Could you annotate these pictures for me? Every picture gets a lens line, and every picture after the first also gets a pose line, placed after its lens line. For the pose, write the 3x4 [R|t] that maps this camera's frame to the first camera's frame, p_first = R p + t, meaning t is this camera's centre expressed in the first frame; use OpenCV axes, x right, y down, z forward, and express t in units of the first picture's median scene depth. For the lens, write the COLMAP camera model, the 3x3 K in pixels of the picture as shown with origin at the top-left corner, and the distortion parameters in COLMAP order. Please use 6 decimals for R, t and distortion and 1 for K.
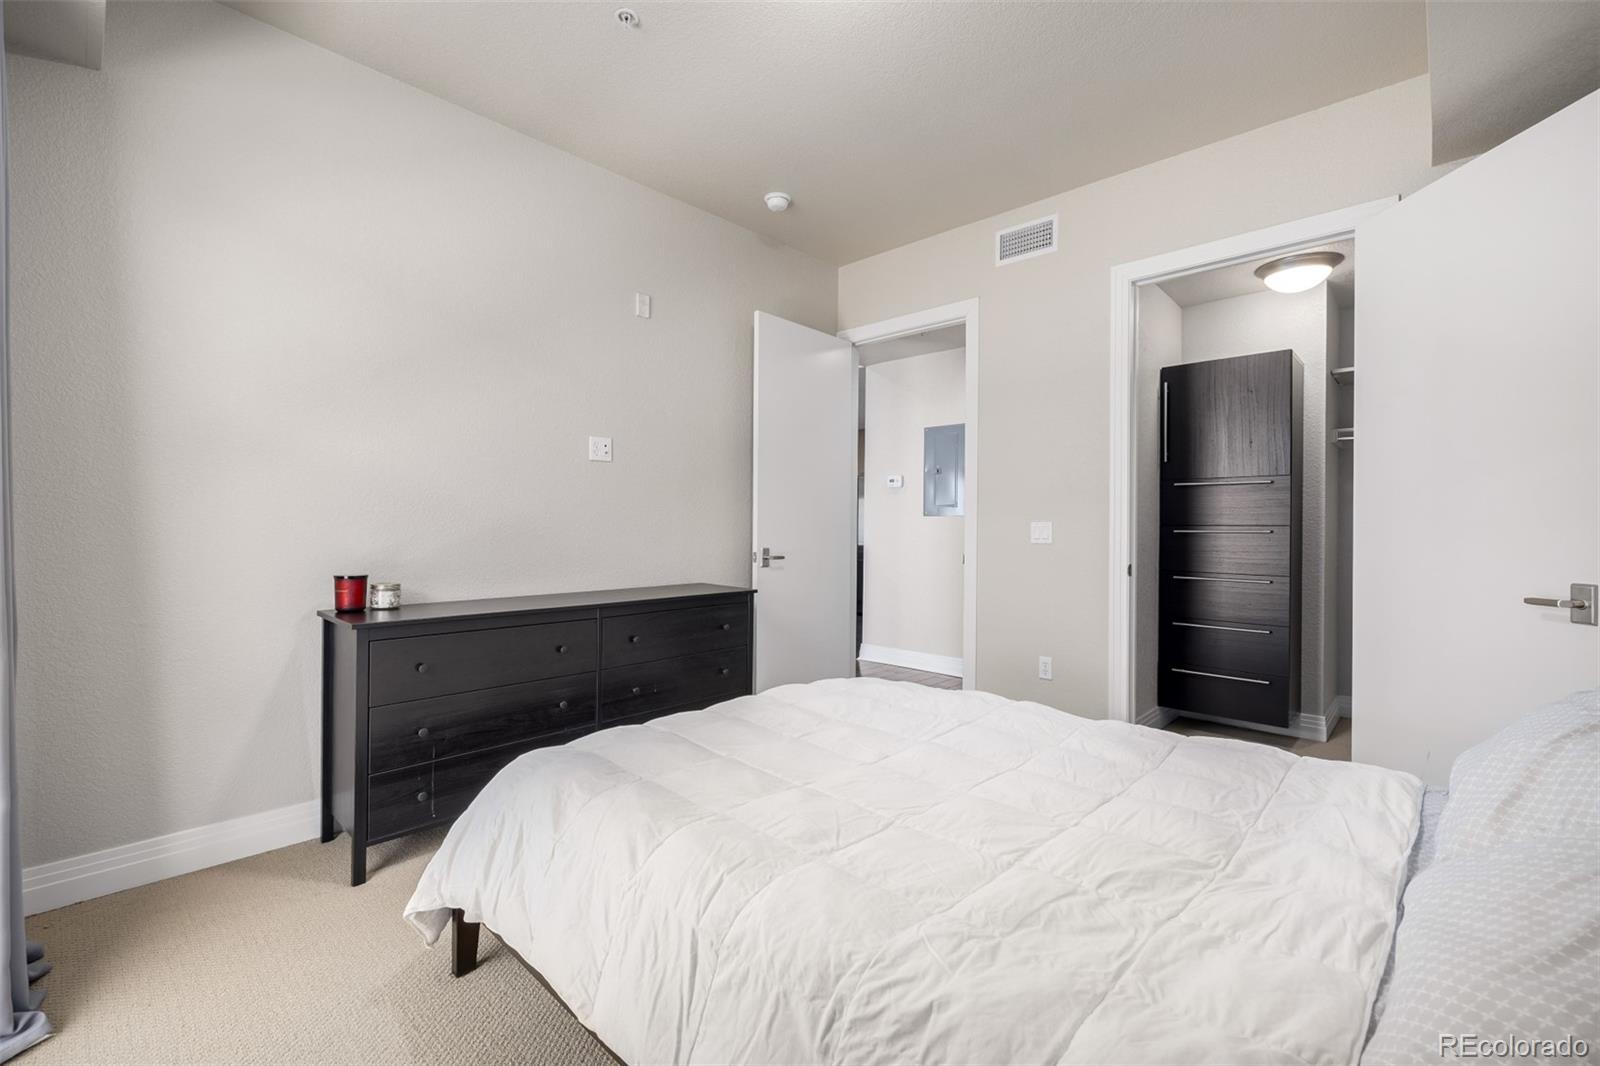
lens RADIAL K [[675.2, 0, 800.0], [0, 675.2, 533.0], [0, 0, 1]] dist [-0.000710, -0.000085]
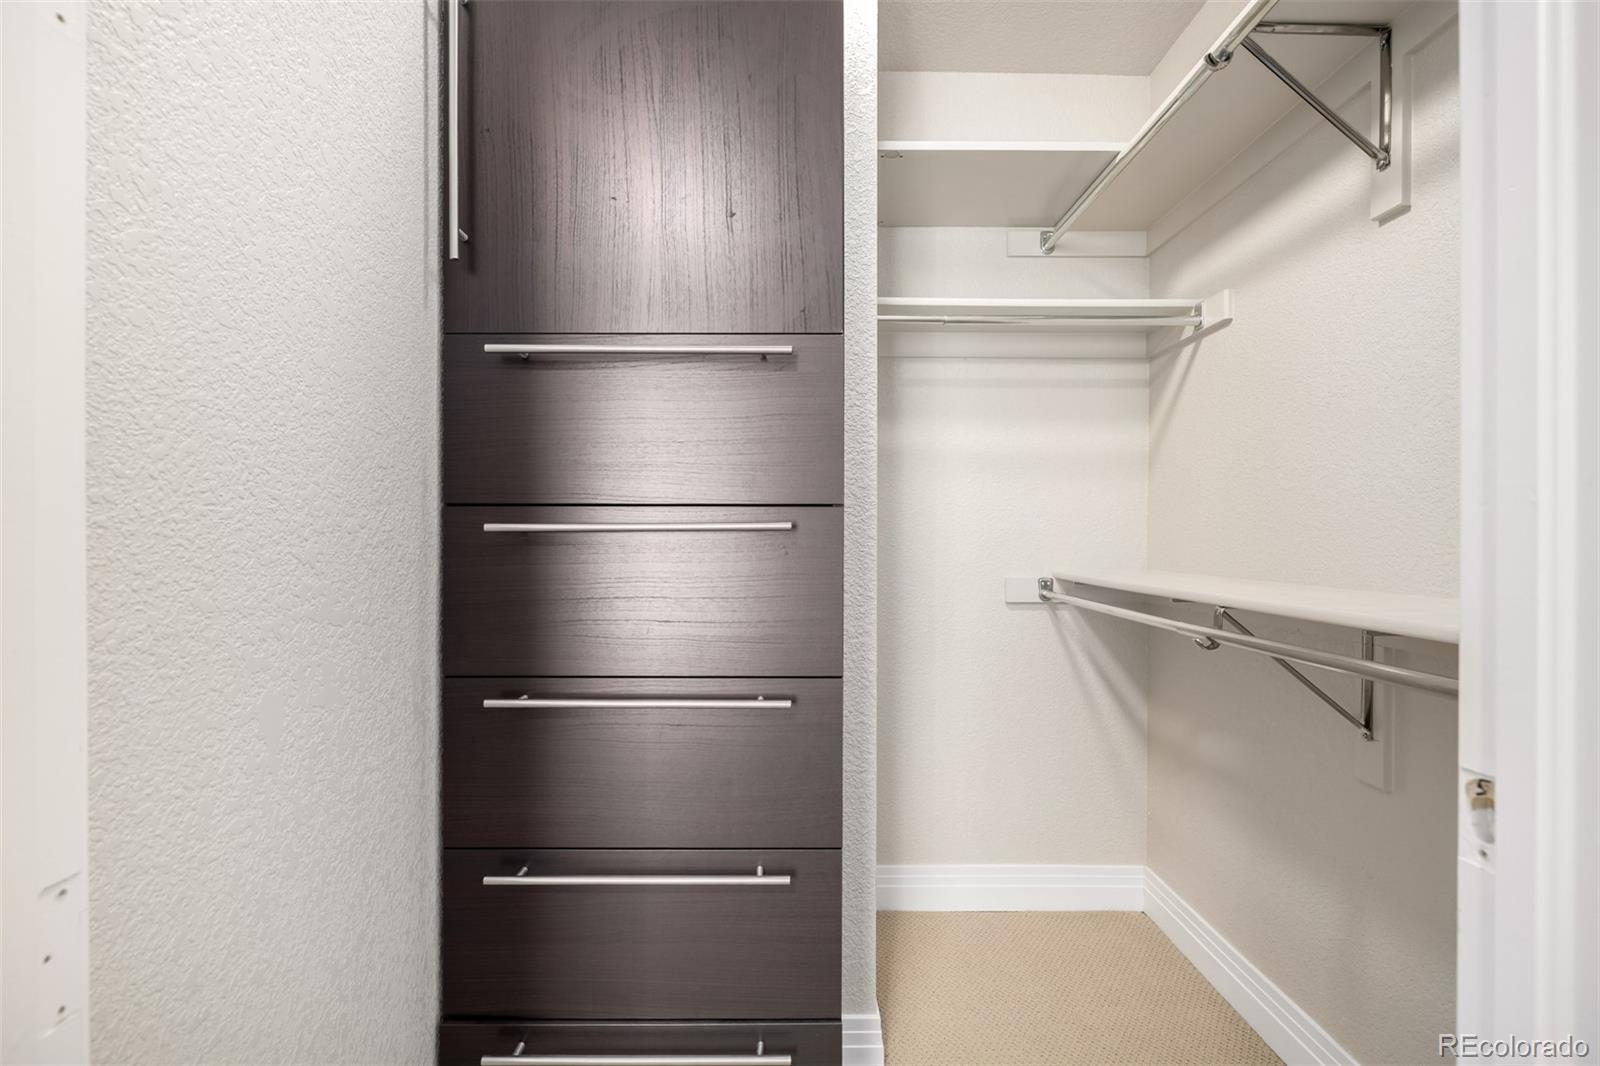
lens RADIAL K [[1064.7, 0, 800.0], [0, 1064.7, 533.0], [0, 0, 1]] dist [0.000473, -0.000014]
pose [[0.716752, 0.000798, 0.697328, 0.358825], [0.004110, 0.999977, -0.005369, 0.002871], [-0.697316, 0.006714, 0.716732, 0.628702]]
